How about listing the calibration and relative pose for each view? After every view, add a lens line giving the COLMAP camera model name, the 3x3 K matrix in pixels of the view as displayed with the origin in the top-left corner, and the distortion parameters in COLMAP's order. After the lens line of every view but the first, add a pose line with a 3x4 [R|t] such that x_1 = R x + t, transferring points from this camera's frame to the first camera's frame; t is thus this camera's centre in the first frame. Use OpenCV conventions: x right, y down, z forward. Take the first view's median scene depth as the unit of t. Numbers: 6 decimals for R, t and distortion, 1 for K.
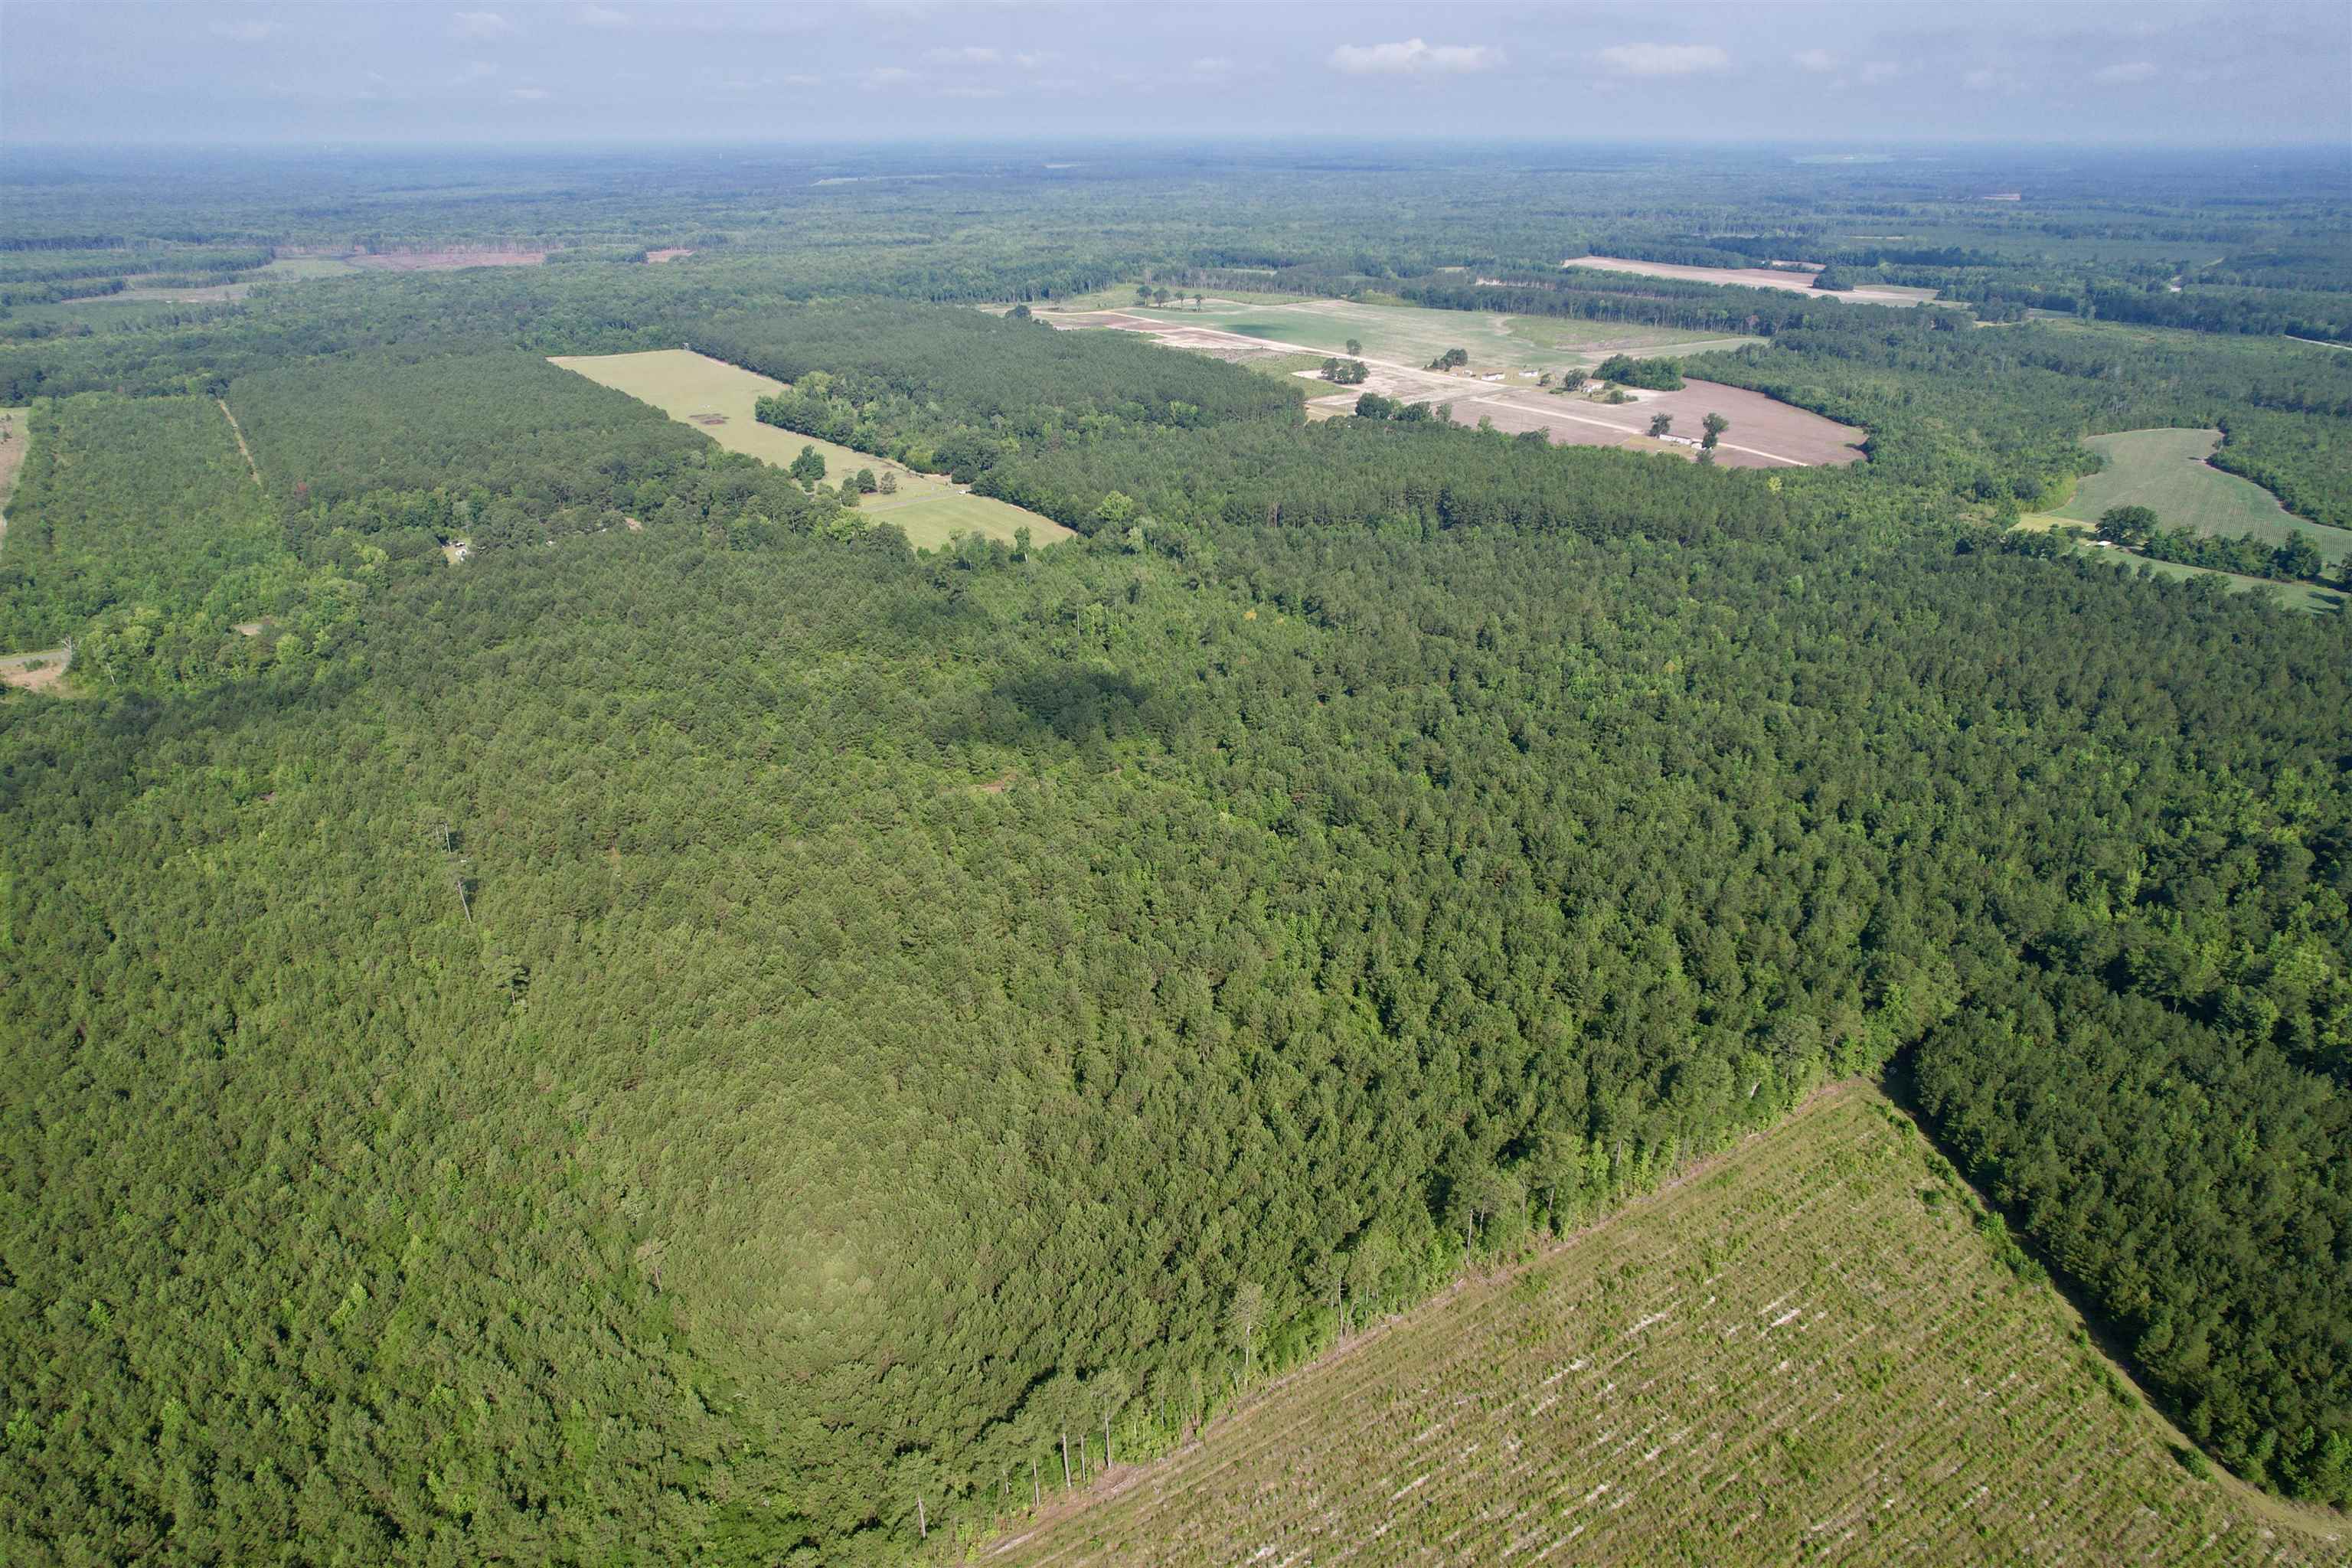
lens RADIAL K [[1495.4, 0, 1176.0], [0, 1495.4, 784.0], [0, 0, 1]] dist [-0.058157, 0.053915]
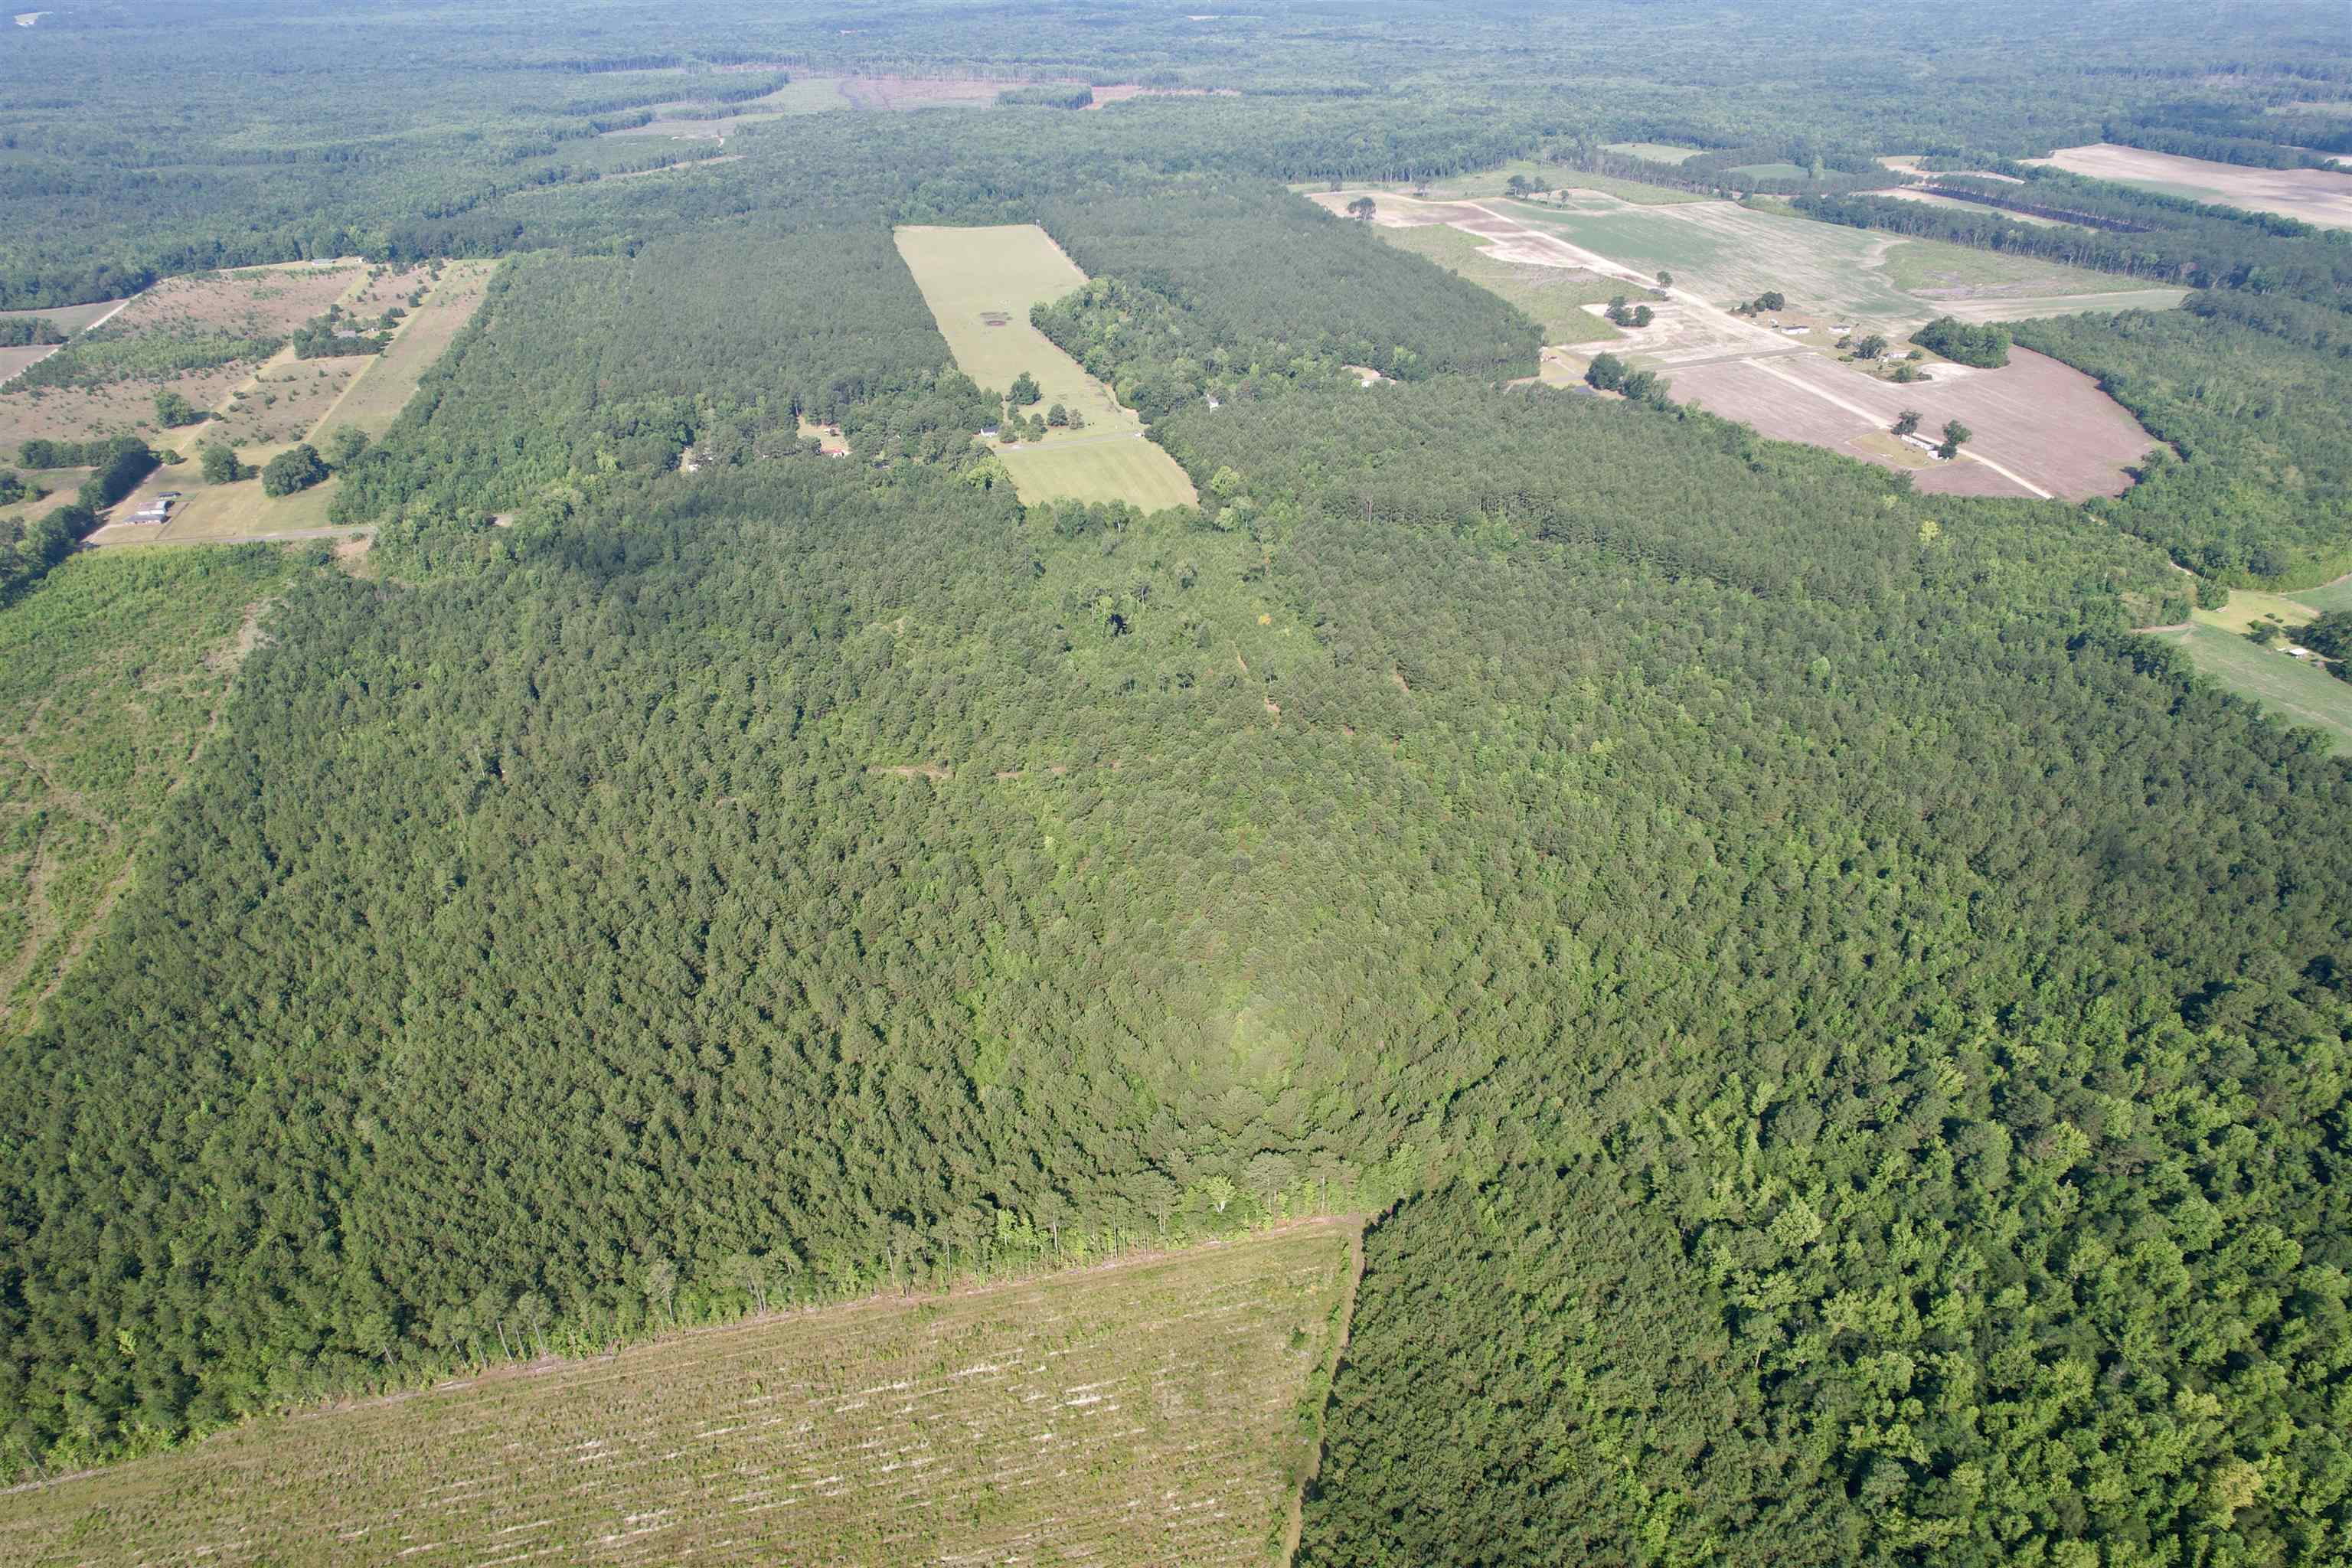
lens RADIAL K [[1493.8, 0, 1176.0], [0, 1493.8, 784.0], [0, 0, 1]] dist [-0.084013, 0.079931]
pose [[0.940339, 0.174692, -0.291967, 0.298311], [-0.137490, 0.980043, 0.143573, -0.131404], [0.311221, -0.094865, 0.945591, -0.038433]]
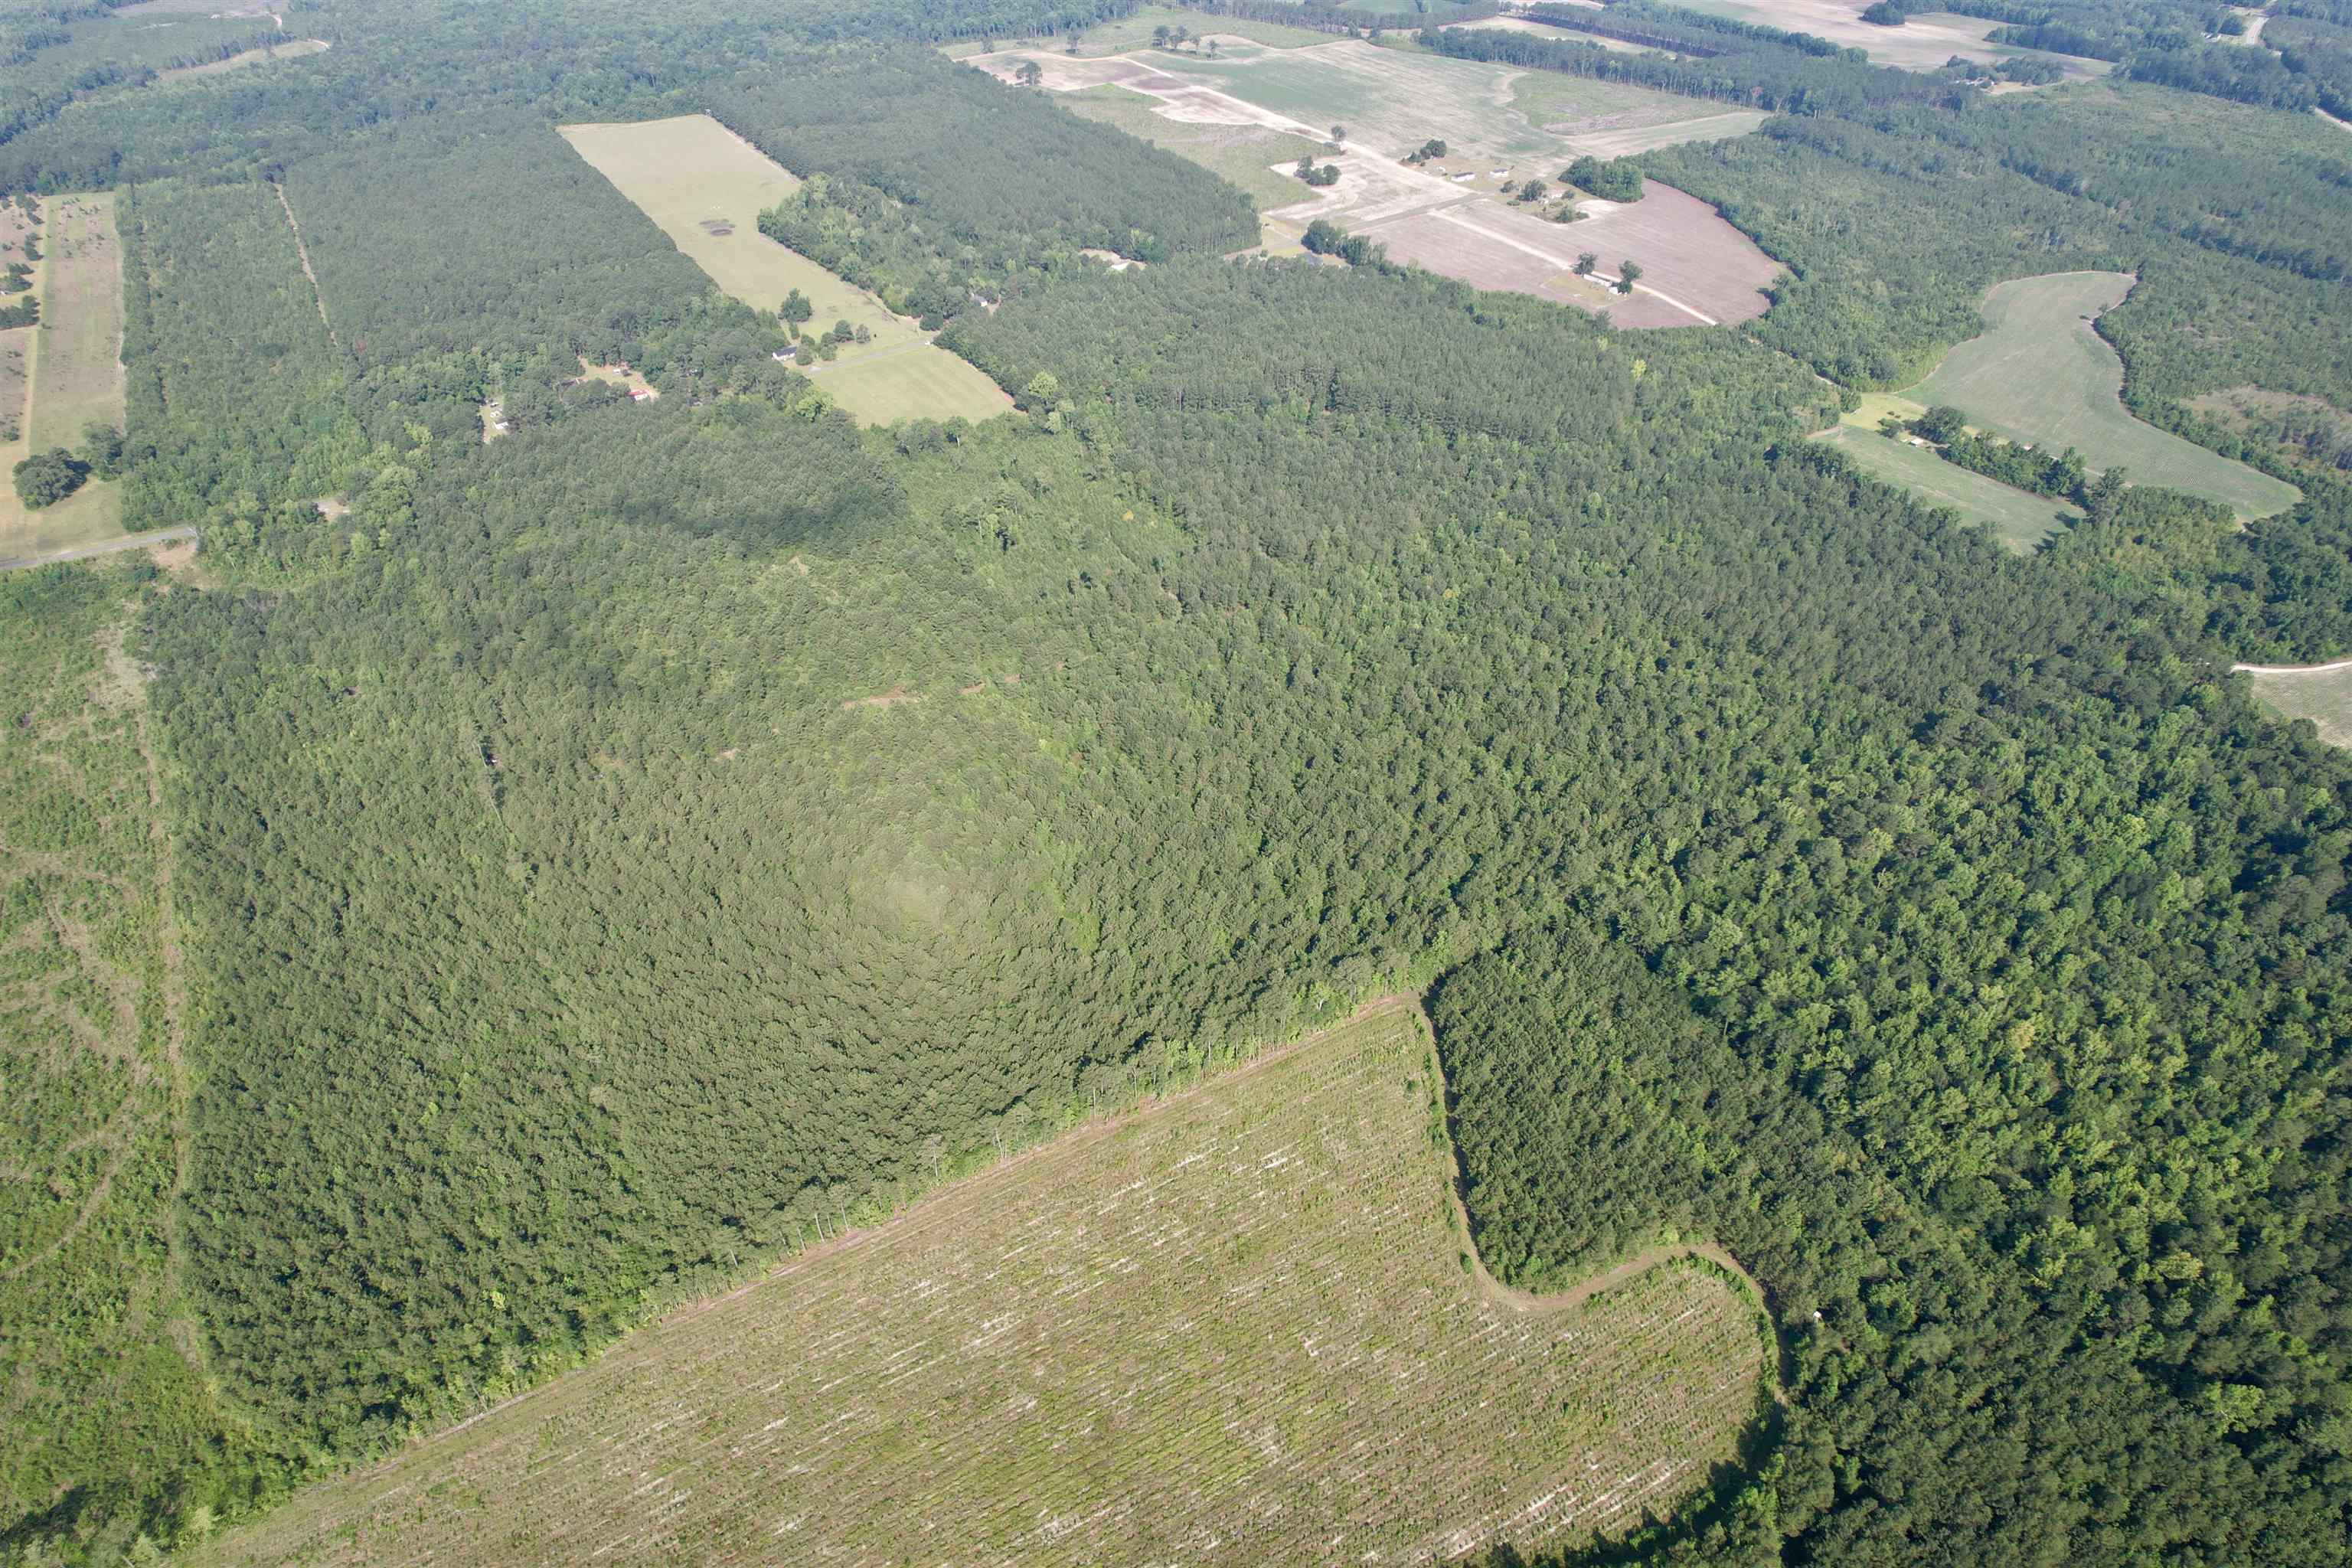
lens RADIAL K [[1493.8, 0, 1176.0], [0, 1493.8, 784.0], [0, 0, 1]] dist [-0.084013, 0.079931]
pose [[0.997944, 0.040318, -0.049830, 0.144650], [-0.027726, 0.972434, 0.231525, -0.167814], [0.057791, -0.229667, 0.971552, -0.201006]]
